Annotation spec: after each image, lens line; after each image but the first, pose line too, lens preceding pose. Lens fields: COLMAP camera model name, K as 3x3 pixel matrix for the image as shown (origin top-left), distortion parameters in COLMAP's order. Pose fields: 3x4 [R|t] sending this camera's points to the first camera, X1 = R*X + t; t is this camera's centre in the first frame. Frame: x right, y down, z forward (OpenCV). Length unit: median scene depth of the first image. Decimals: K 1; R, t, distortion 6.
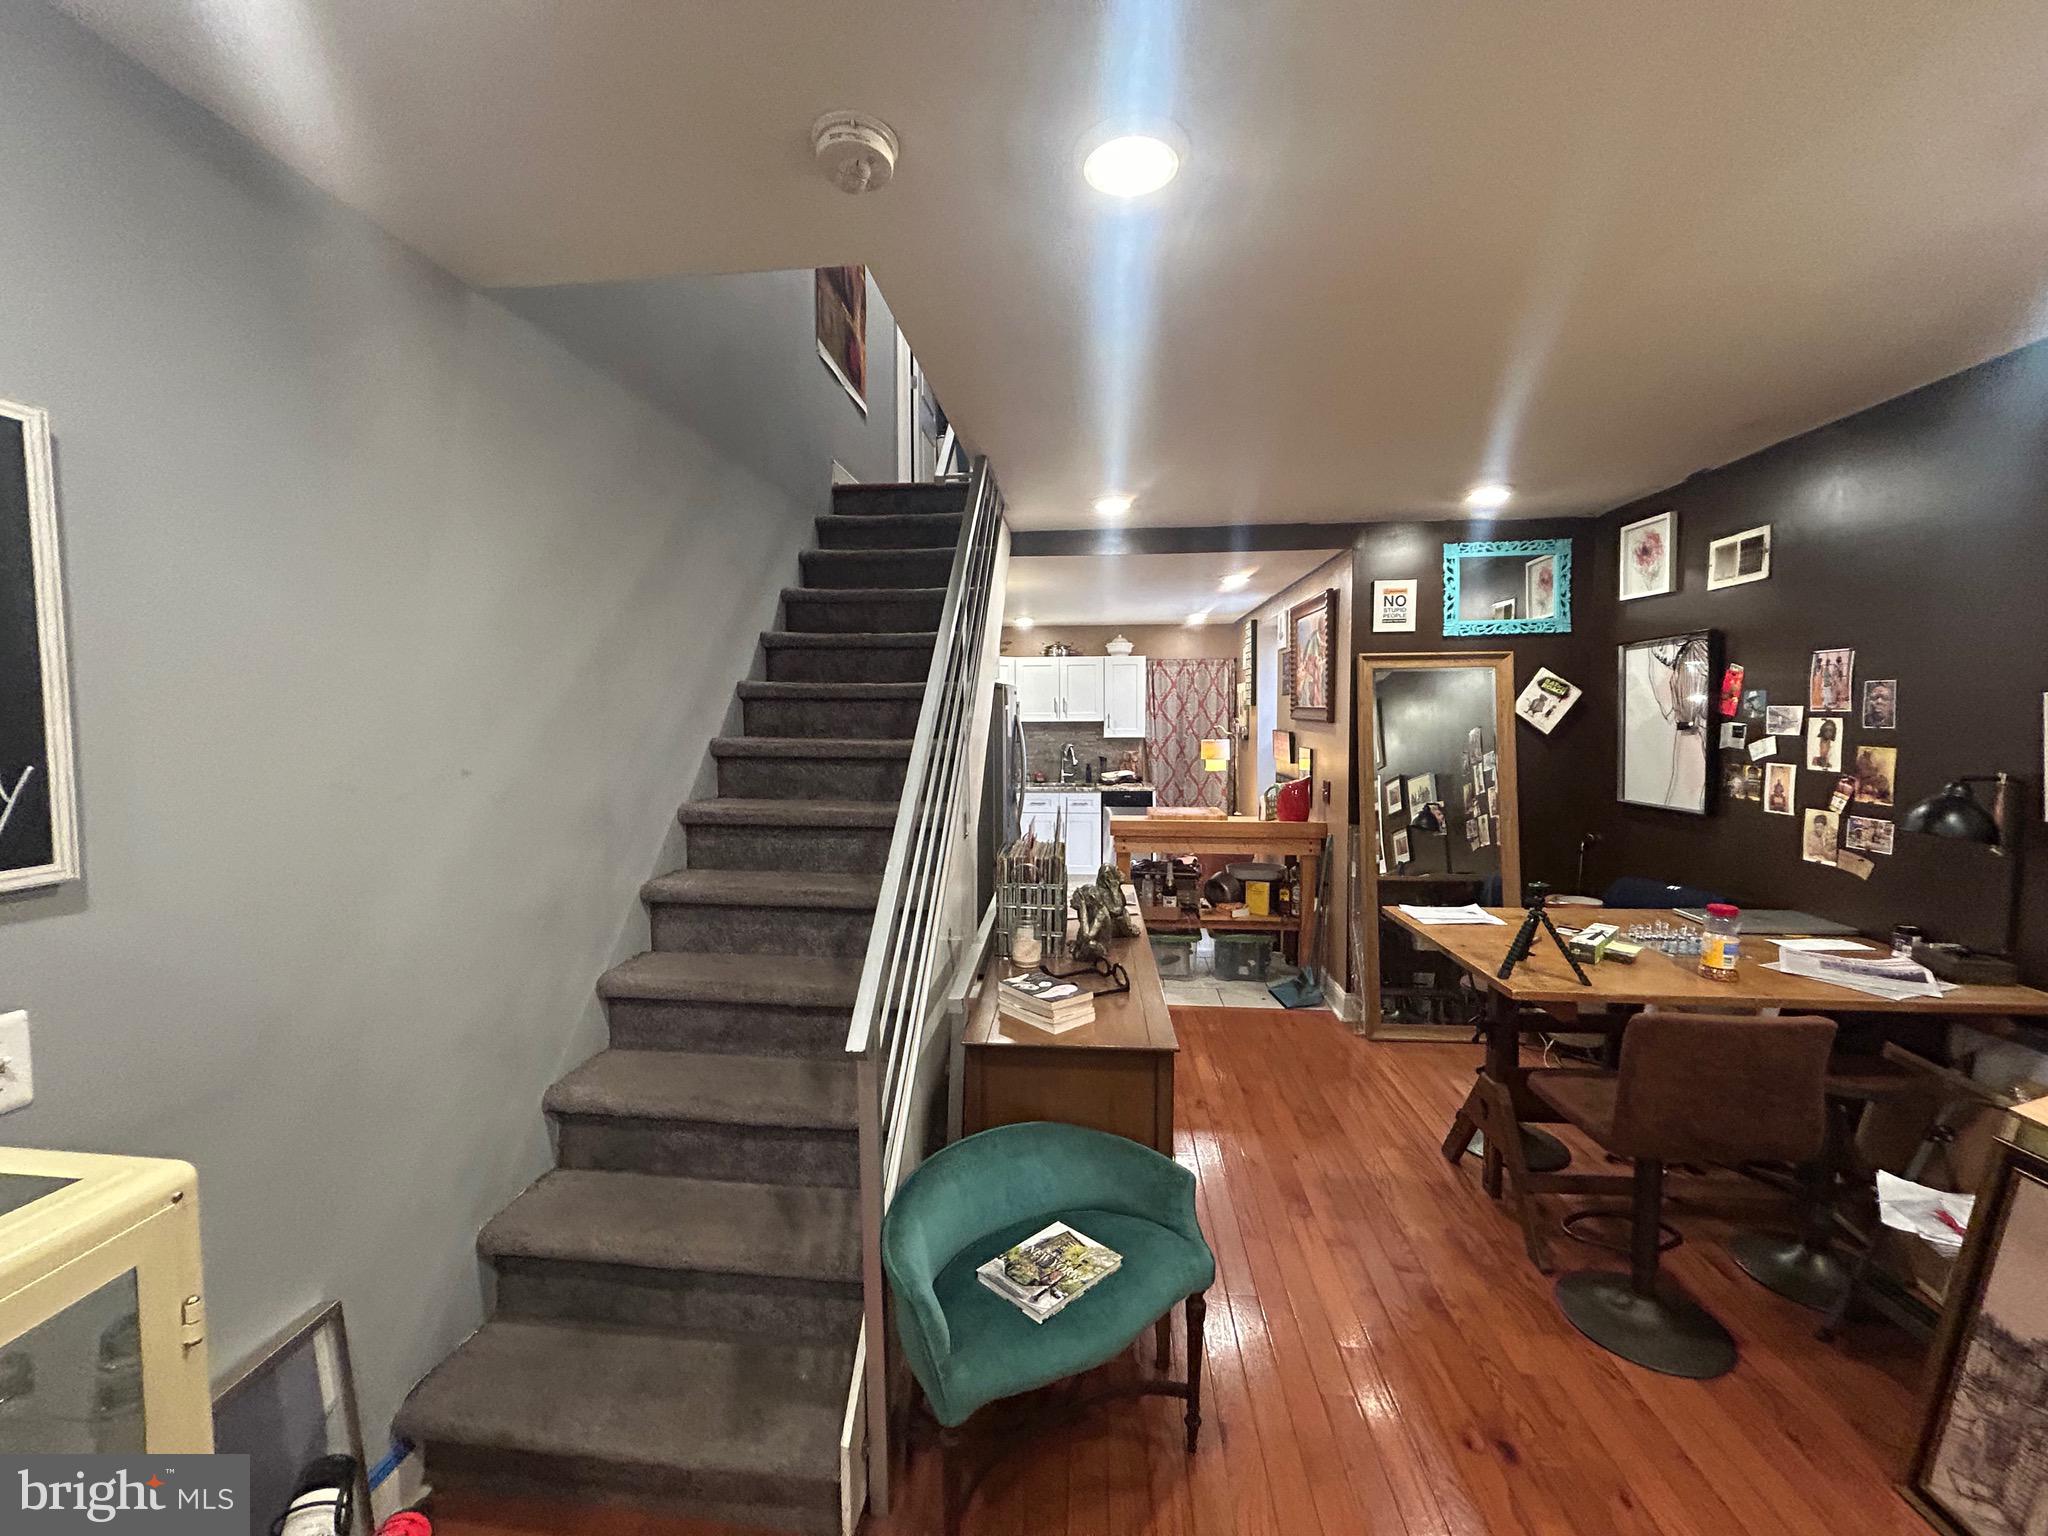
lens RADIAL K [[831.6, 0, 1021.5], [0, 831.6, 766.1], [0, 0, 1]] dist [0.003010, -0.000401]
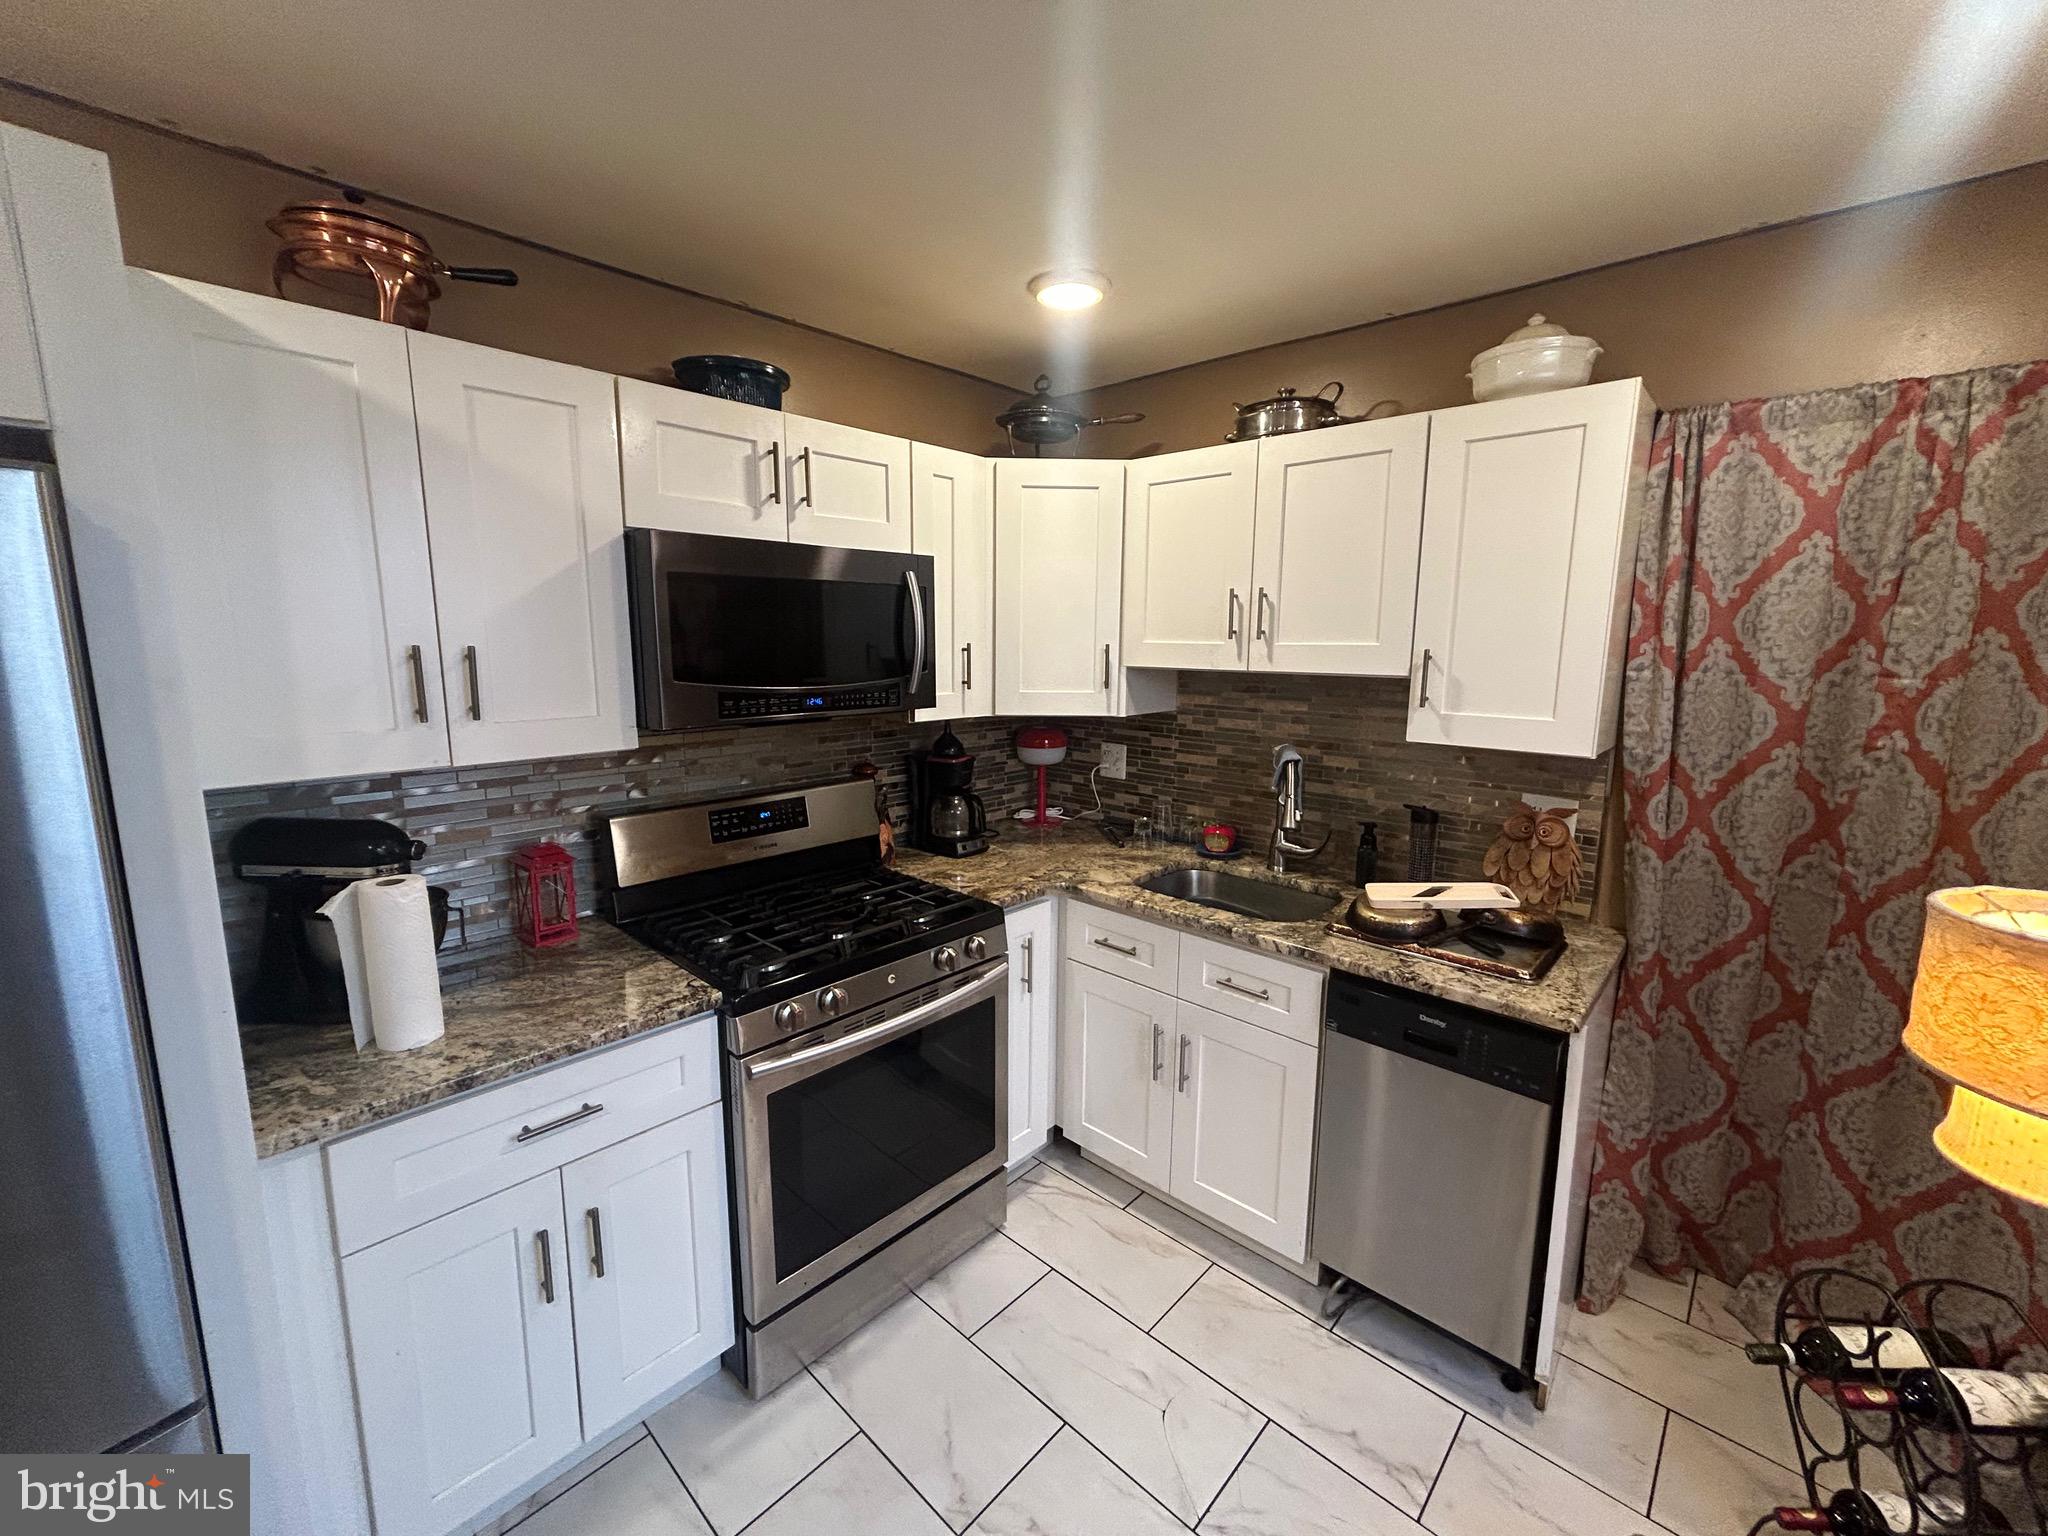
lens RADIAL K [[831.6, 0, 1021.5], [0, 831.6, 766.1], [0, 0, 1]] dist [0.003010, -0.000401]
pose [[0.792221, 0.107861, -0.600627, 0.264493], [-0.049945, 0.992414, 0.112342, -0.082136], [0.608188, -0.059002, 0.791598, 1.195344]]
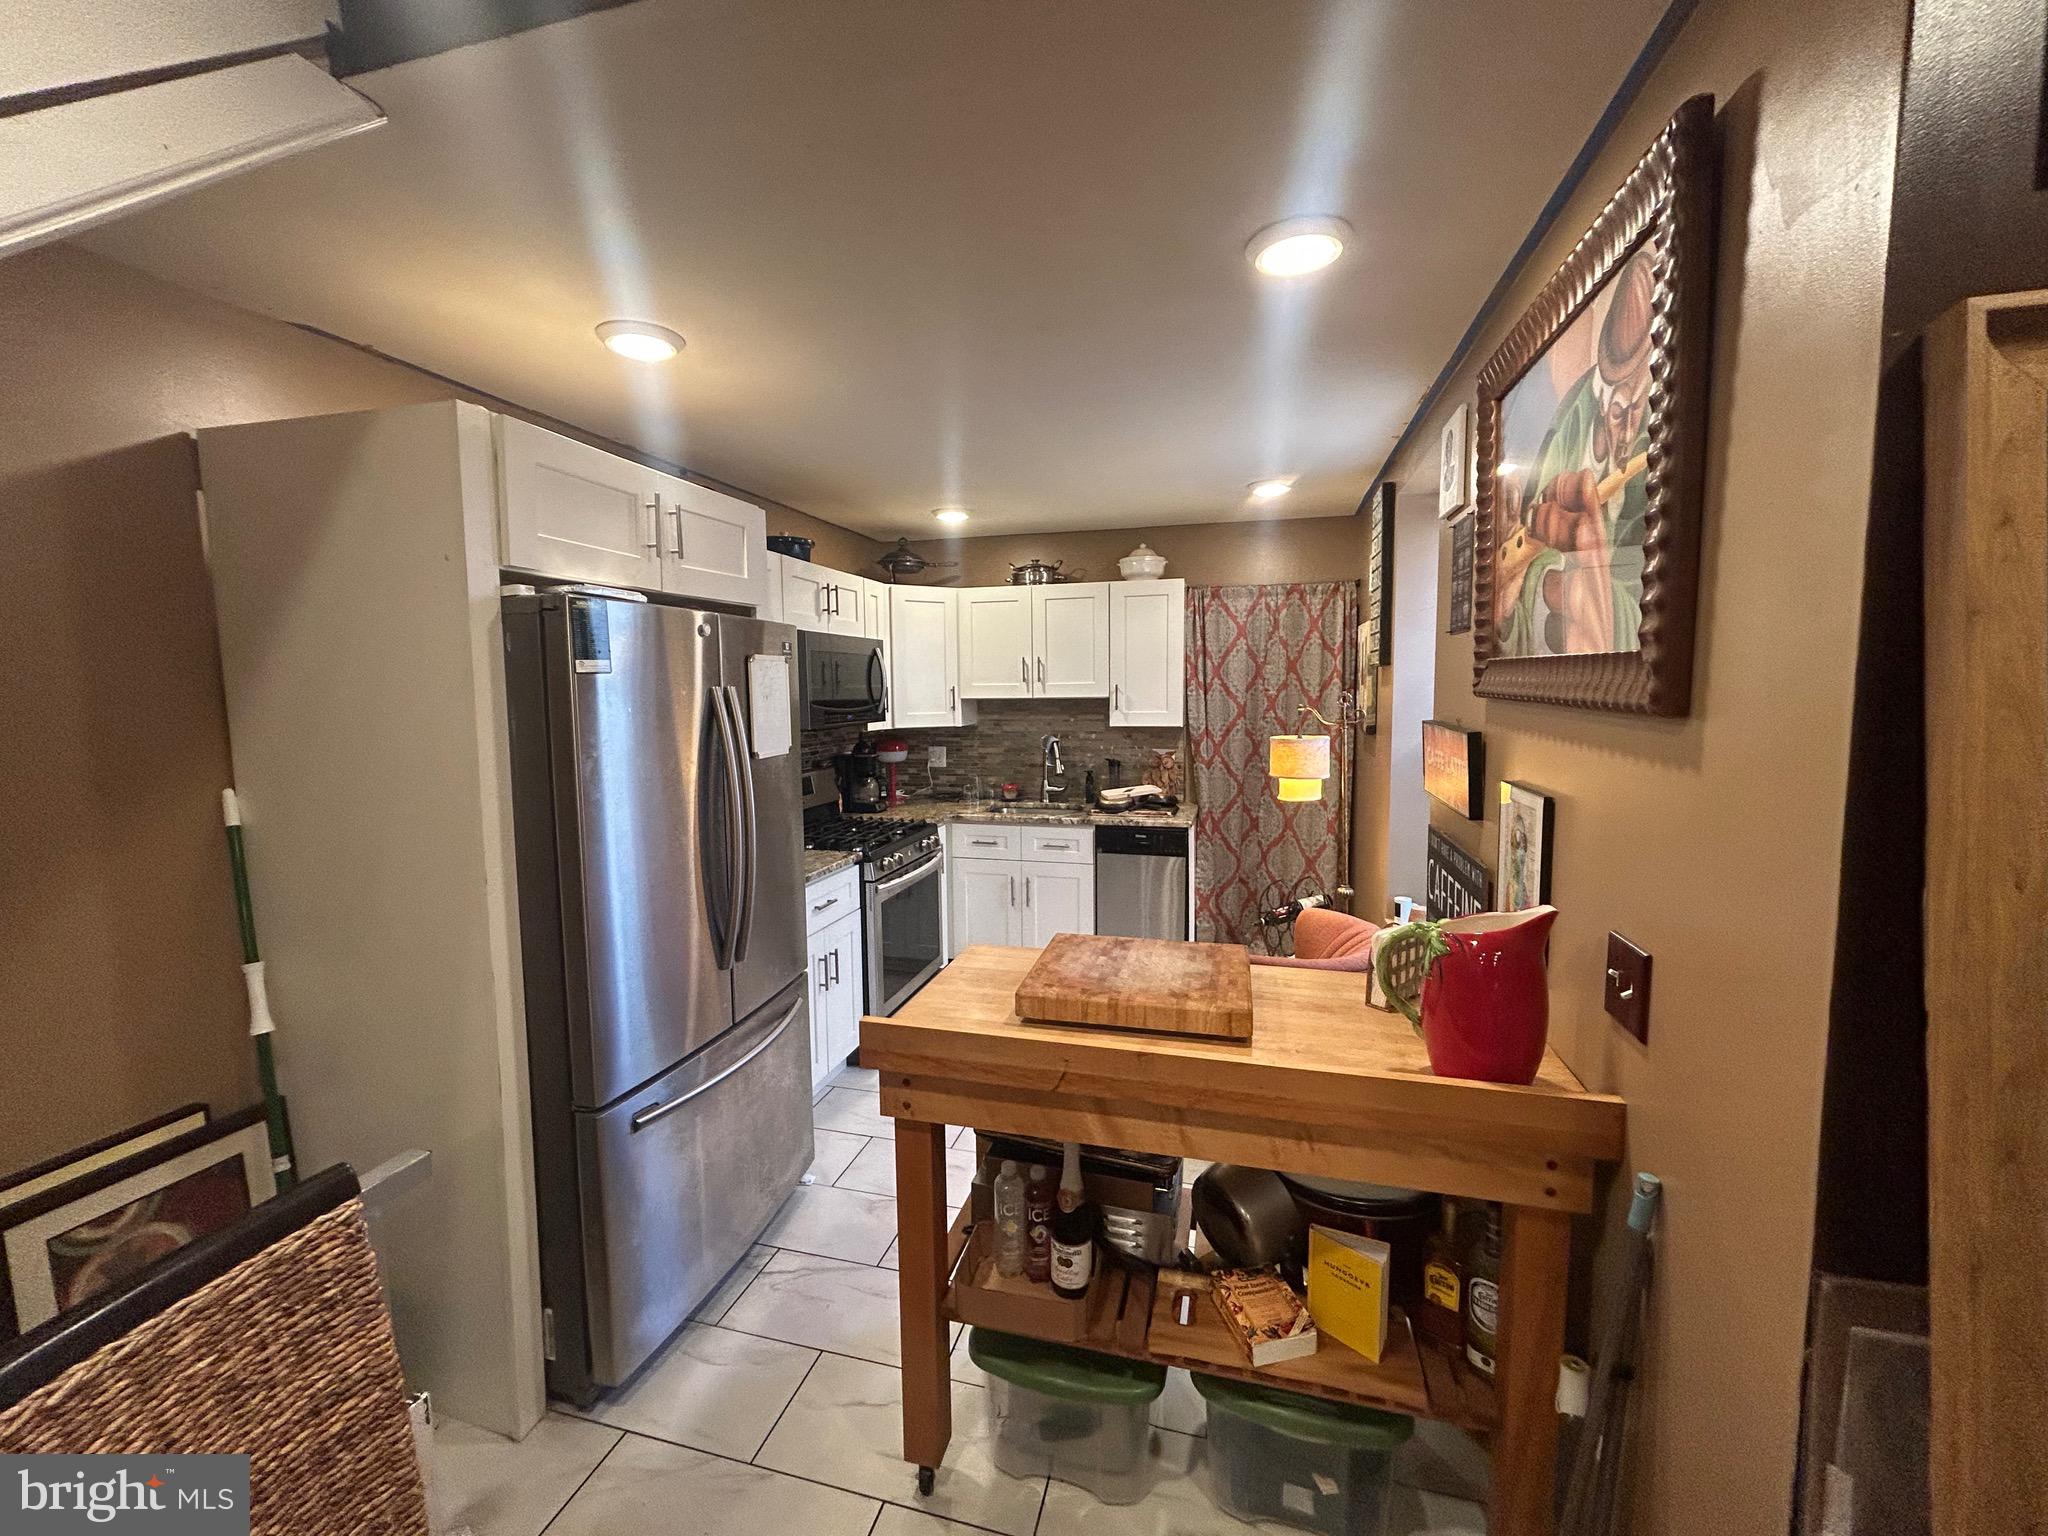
lens RADIAL K [[831.6, 0, 1021.5], [0, 831.6, 766.1], [0, 0, 1]] dist [0.003010, -0.000401]
pose [[0.985533, 0.011344, -0.169103, 0.224323], [-0.005694, 0.999410, 0.033860, -0.043184], [0.169387, -0.032407, 0.985017, 0.713369]]
